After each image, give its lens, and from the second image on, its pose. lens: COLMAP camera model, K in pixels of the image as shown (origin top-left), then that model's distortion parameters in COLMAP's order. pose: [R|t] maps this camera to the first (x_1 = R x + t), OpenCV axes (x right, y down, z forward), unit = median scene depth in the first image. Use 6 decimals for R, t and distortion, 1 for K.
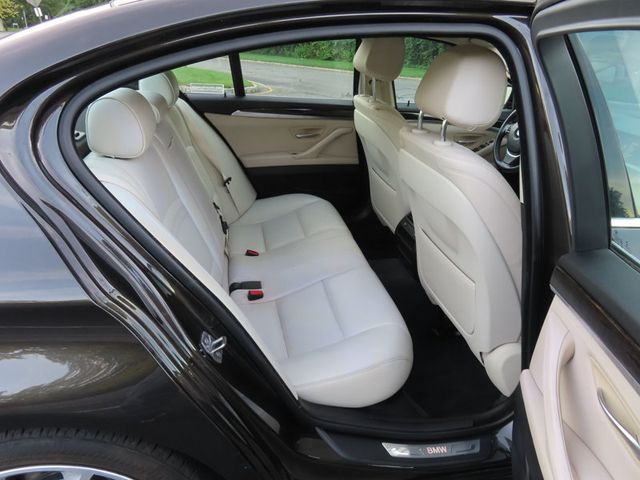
lens RADIAL K [[455.0, 0, 318.7], [0, 455.0, 242.5], [0, 0, 1]] dist [-0.008489, -0.002766]
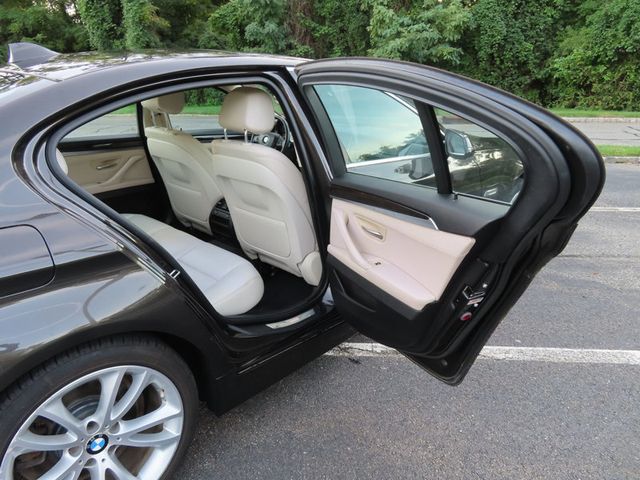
lens RADIAL K [[460.6, 0, 320.0], [0, 460.6, 240.0], [0, 0, 1]] dist [0.000586, 0.006471]
pose [[0.810507, -0.236358, 0.535922, -0.475957], [0.277072, 0.960838, 0.004726, 0.177928], [-0.516051, 0.144658, 0.844254, -0.497066]]
